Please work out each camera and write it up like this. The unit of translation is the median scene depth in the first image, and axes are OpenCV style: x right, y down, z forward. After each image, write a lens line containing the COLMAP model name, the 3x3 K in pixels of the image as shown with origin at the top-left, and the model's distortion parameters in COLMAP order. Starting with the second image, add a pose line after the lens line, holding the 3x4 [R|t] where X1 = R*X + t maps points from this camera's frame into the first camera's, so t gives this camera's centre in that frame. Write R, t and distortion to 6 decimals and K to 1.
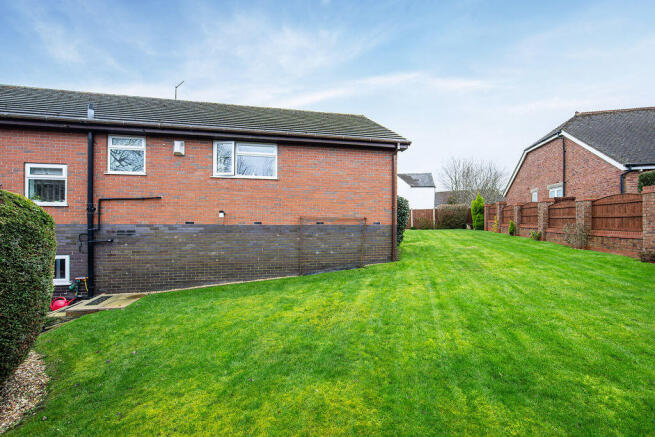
lens RADIAL K [[271.7, 0, 327.7], [0, 271.7, 219.2], [0, 0, 1]] dist [-0.000674, -0.000640]
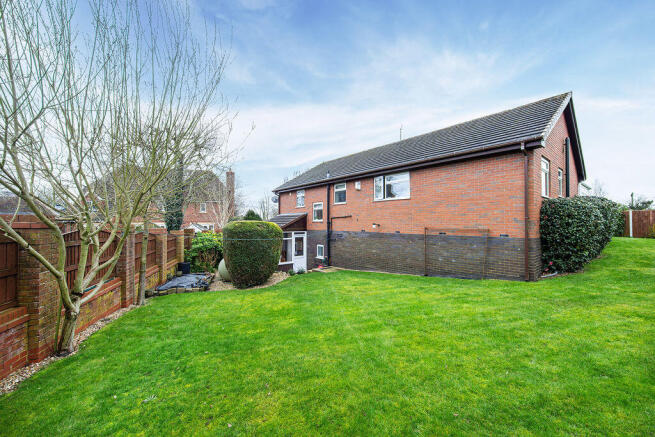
lens RADIAL K [[271.7, 0, 328.0], [0, 271.7, 219.8], [0, 0, 1]] dist [-0.000674, -0.000640]
pose [[0.452582, -0.011931, -0.891643, 0.814992], [0.003179, 0.999926, -0.011767, -0.032292], [0.891717, 0.002491, 0.452586, 0.074424]]
